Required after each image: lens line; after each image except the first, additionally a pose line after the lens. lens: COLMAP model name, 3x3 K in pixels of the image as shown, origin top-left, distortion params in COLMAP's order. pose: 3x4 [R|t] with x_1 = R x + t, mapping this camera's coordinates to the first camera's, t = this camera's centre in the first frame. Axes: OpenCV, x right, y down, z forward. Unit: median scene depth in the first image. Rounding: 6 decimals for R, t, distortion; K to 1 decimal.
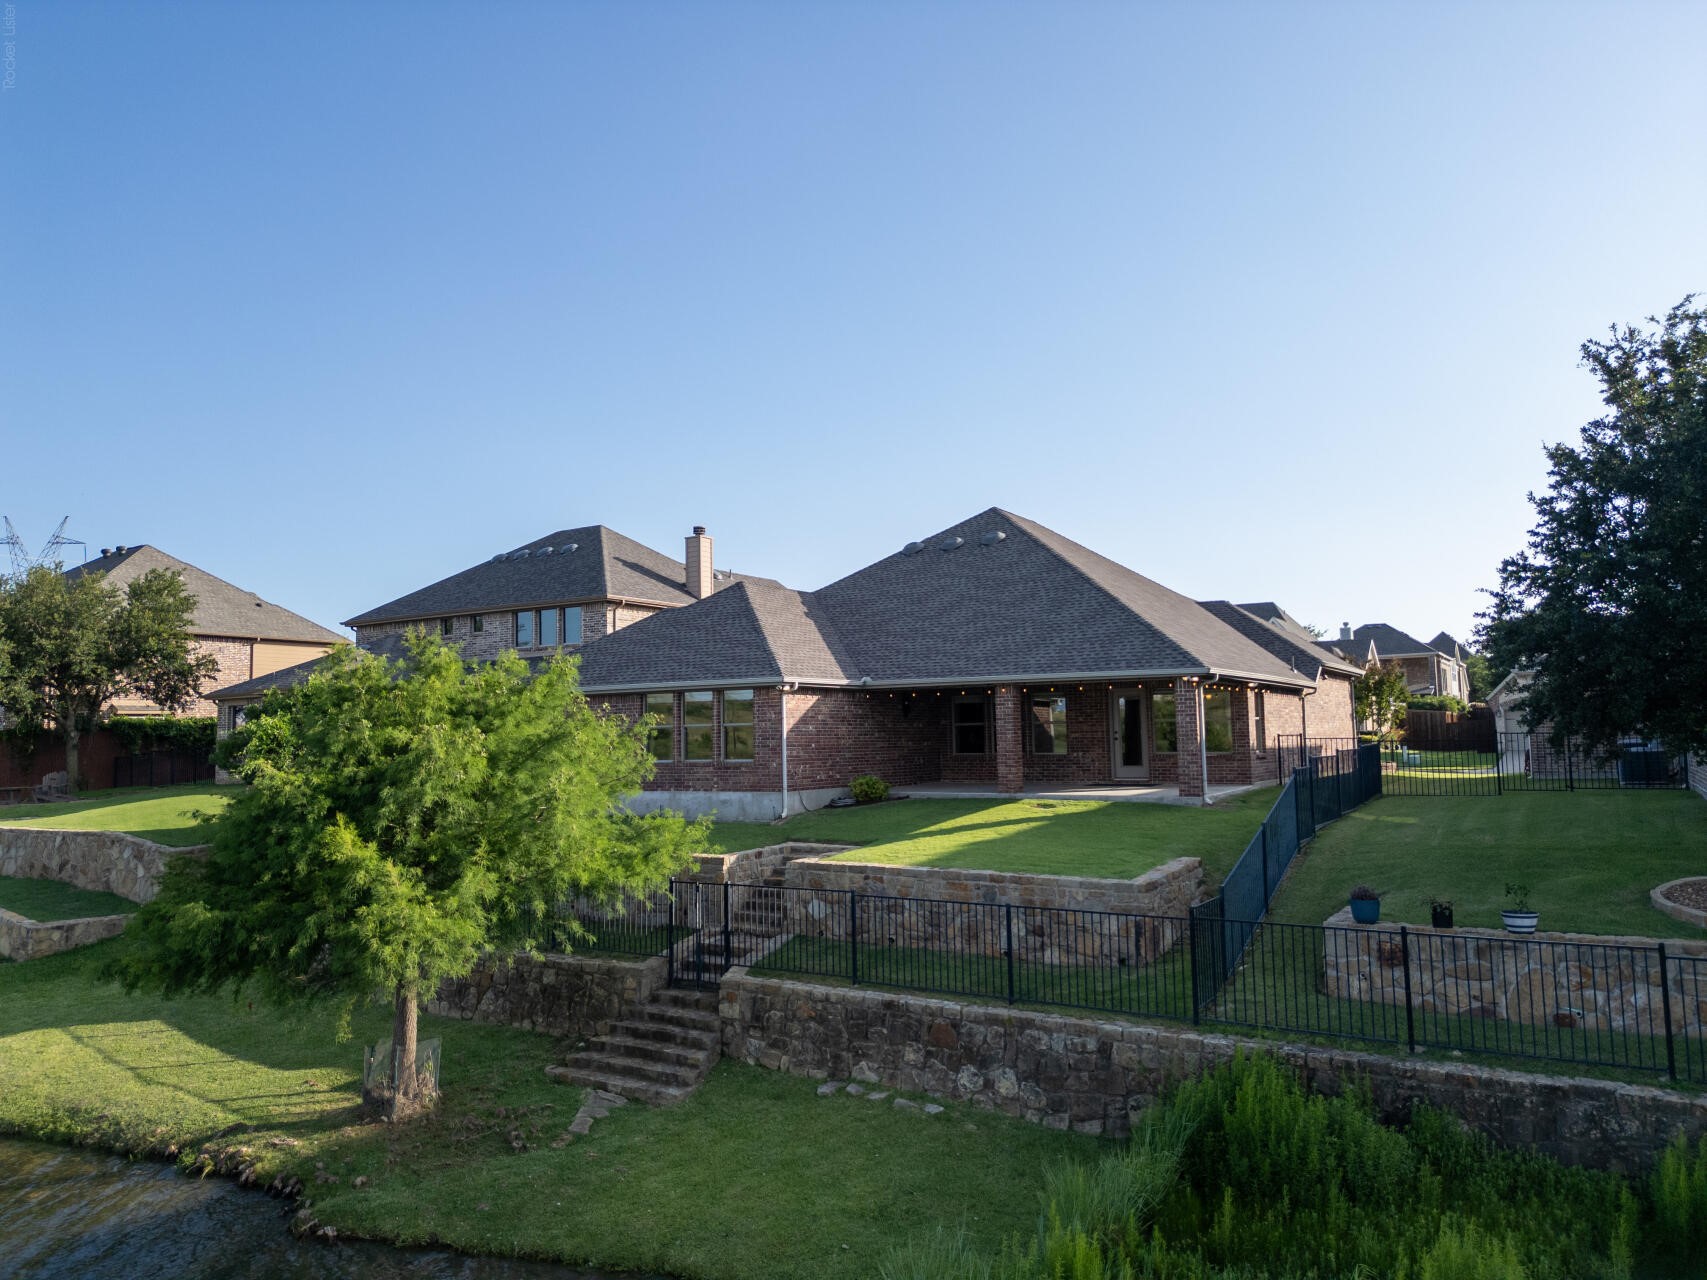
lens RADIAL K [[1195.6, 0, 856.7], [0, 1195.6, 637.1], [0, 0, 1]] dist [0.039840, -0.024713]
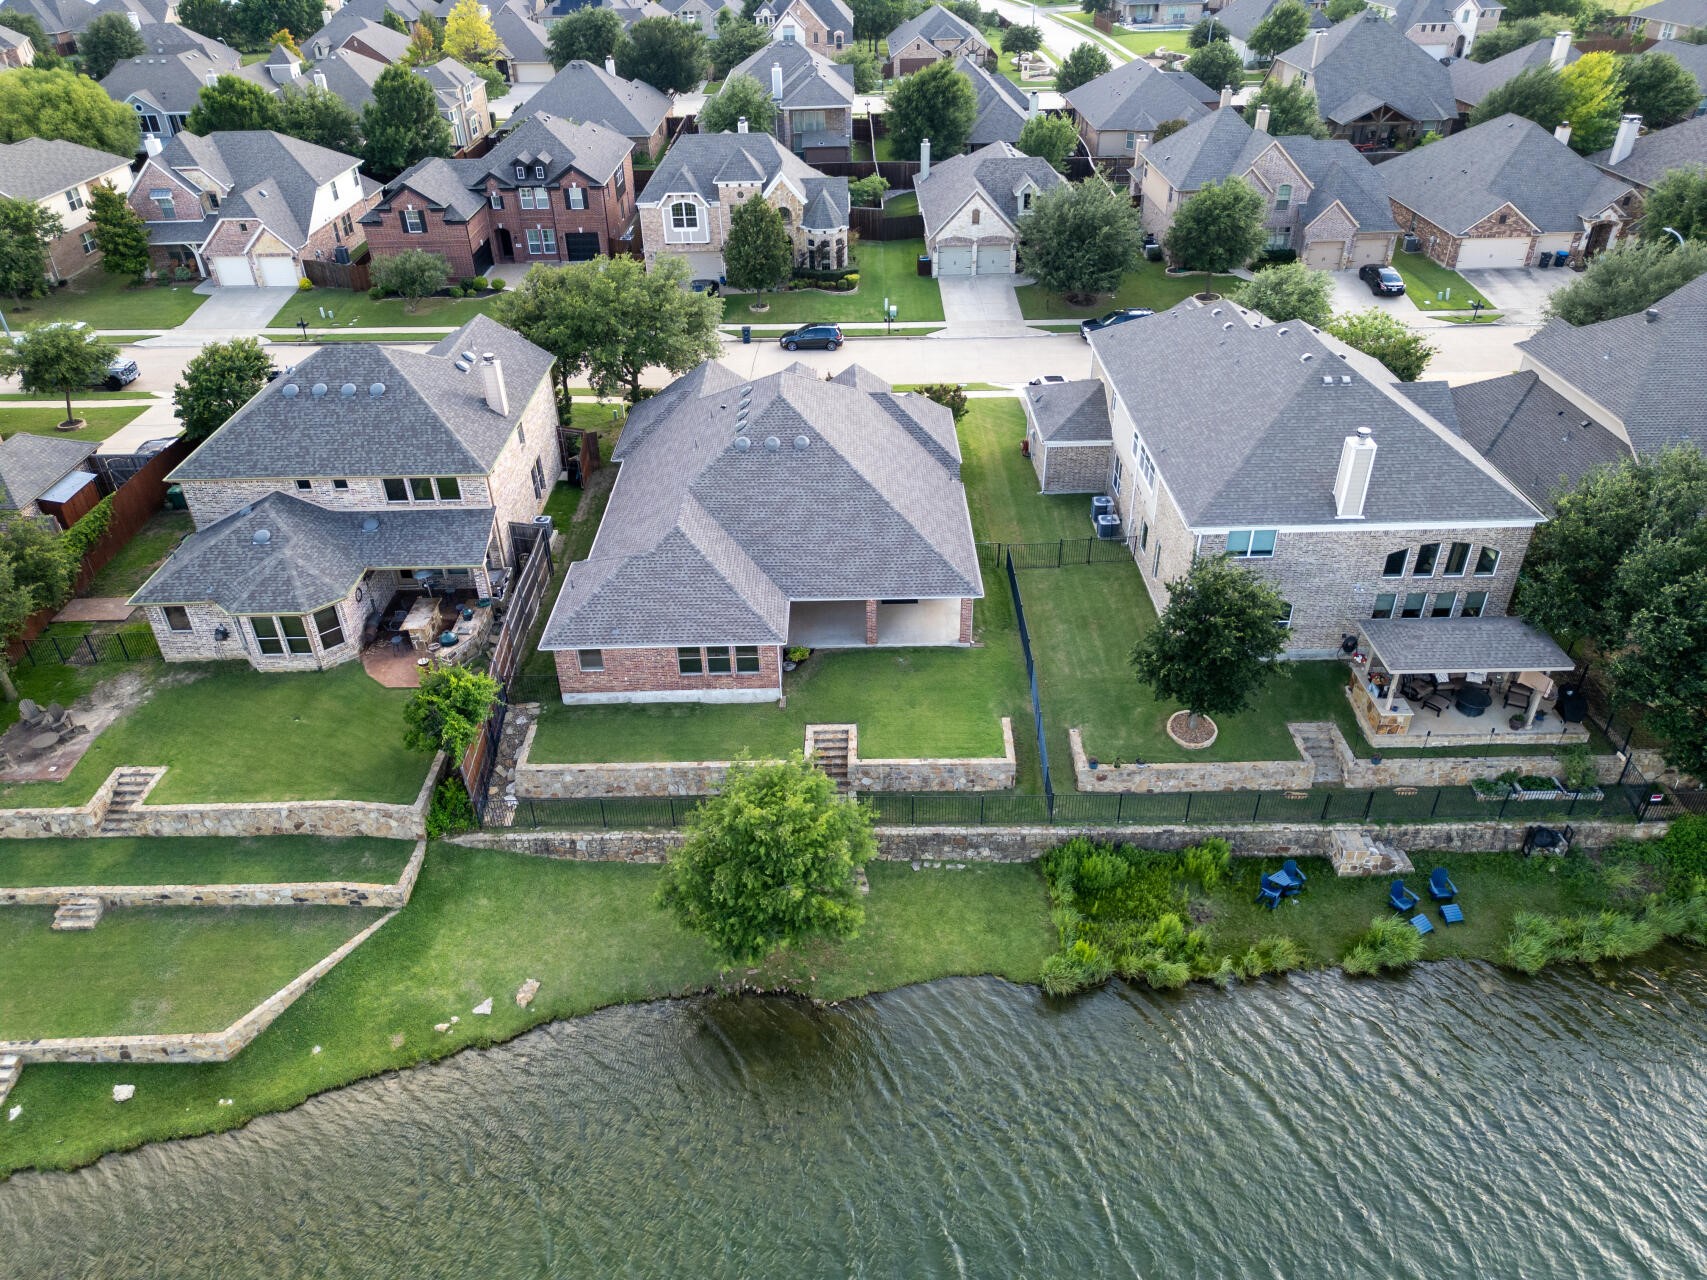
lens RADIAL K [[1195.6, 0, 856.6], [0, 1195.6, 639.0], [0, 0, 1]] dist [0.039840, -0.024713]
pose [[0.845770, -0.295044, 0.444546, -1.179096], [-0.041942, 0.793846, 0.606670, -1.640671], [-0.531896, -0.531749, 0.659037, -0.399468]]
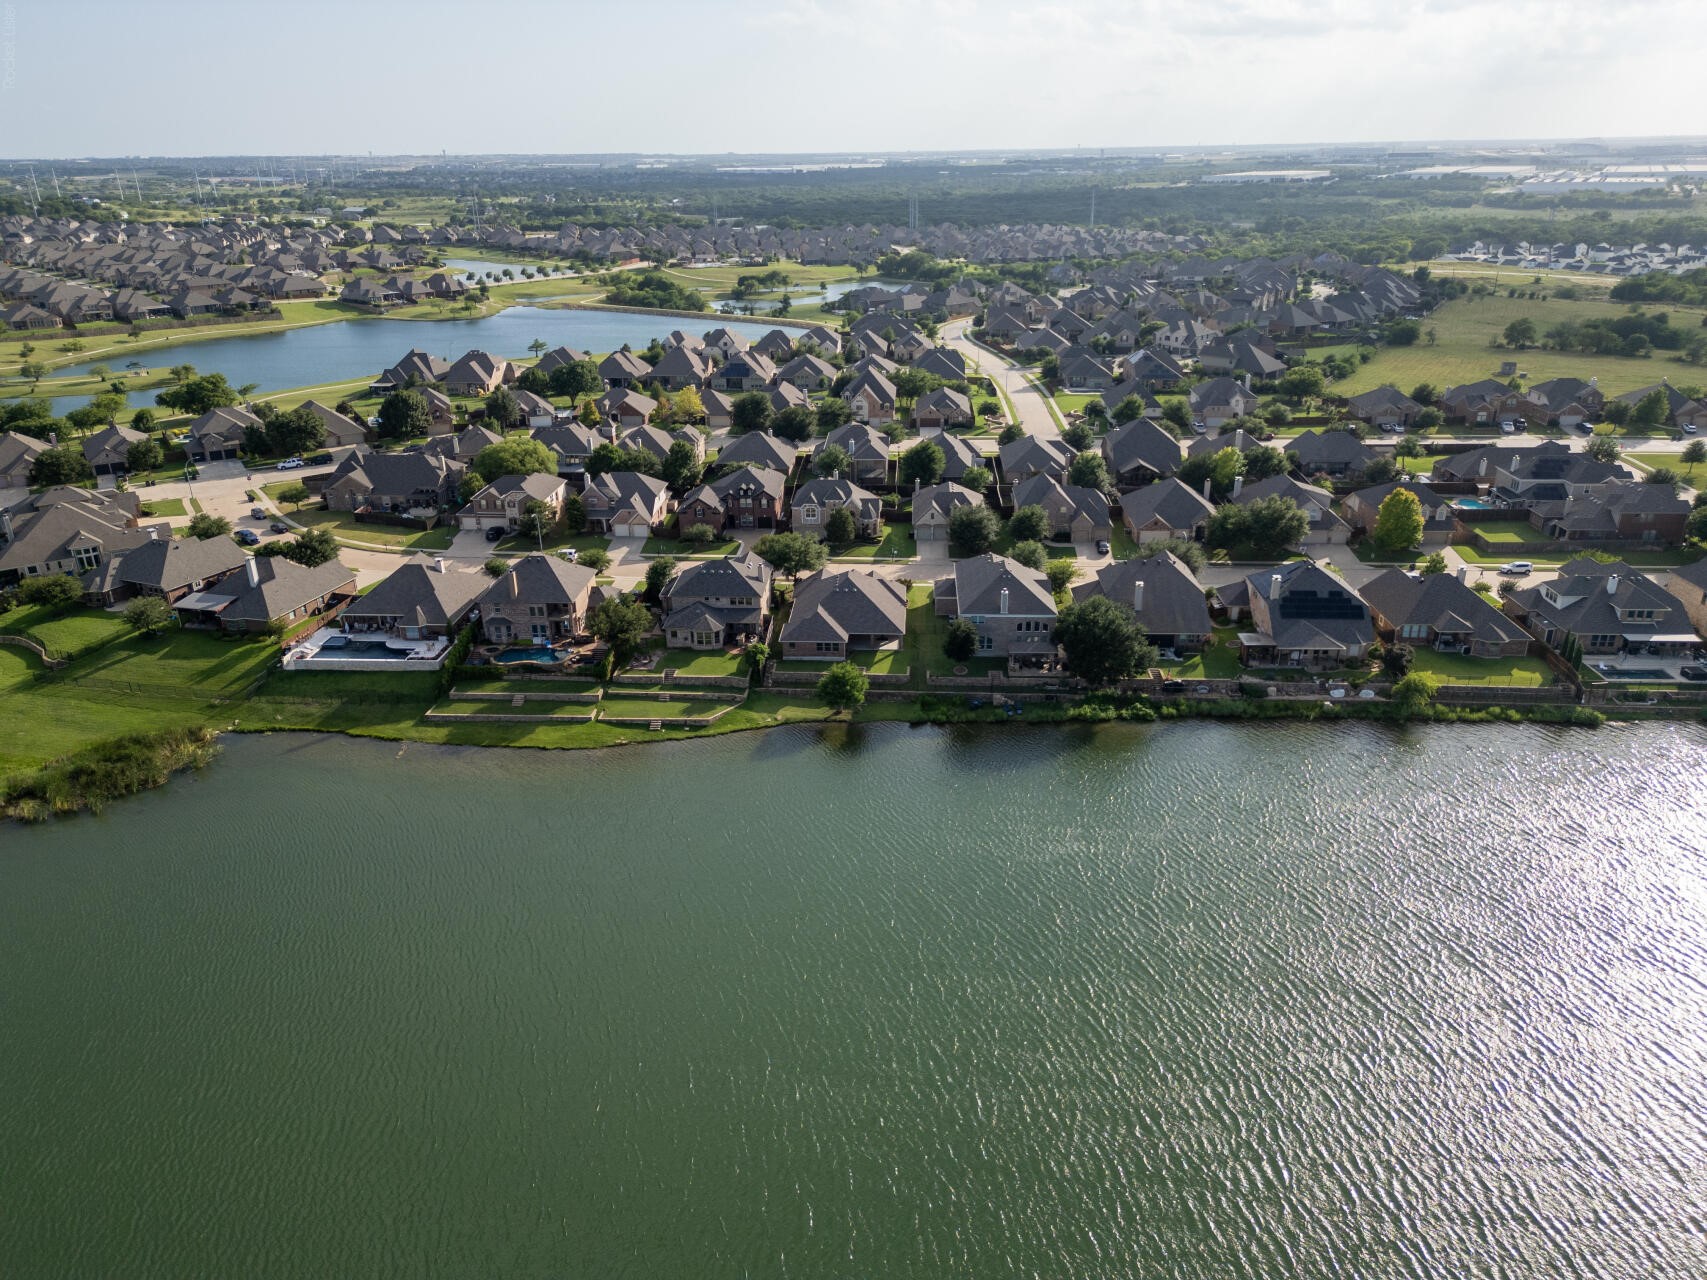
lens RADIAL K [[1195.6, 0, 853.8], [0, 1195.6, 640.7], [0, 0, 1]] dist [0.039840, -0.024713]
pose [[0.876917, -0.179548, 0.445847, -4.589871], [-0.045576, 0.892365, 0.449007, -4.527238], [-0.478477, -0.414062, 0.774347, -6.422050]]
